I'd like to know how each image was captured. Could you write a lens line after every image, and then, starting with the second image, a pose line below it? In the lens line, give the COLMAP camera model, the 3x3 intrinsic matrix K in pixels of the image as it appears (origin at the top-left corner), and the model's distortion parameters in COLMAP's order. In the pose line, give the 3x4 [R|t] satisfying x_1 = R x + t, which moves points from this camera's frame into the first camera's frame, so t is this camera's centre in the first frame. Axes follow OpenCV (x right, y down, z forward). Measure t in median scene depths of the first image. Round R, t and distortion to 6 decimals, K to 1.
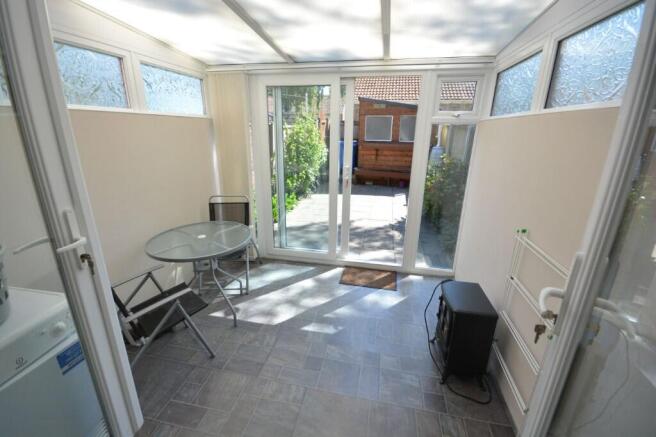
lens RADIAL K [[288.1, 0, 325.1], [0, 288.1, 217.4], [0, 0, 1]] dist [-0.001733, -0.000648]
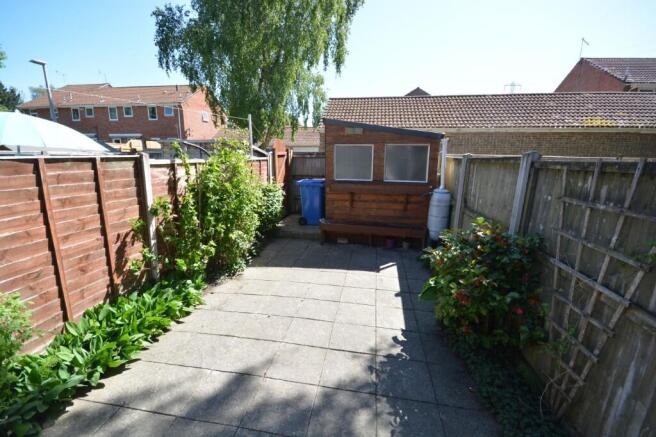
lens RADIAL K [[288.1, 0, 328.9], [0, 288.1, 219.9], [0, 0, 1]] dist [-0.001733, -0.000648]
pose [[0.998435, -0.012969, 0.054398, 0.087557], [0.018258, 0.995030, -0.097890, -0.107016], [-0.052858, 0.098730, 0.993709, 0.333126]]
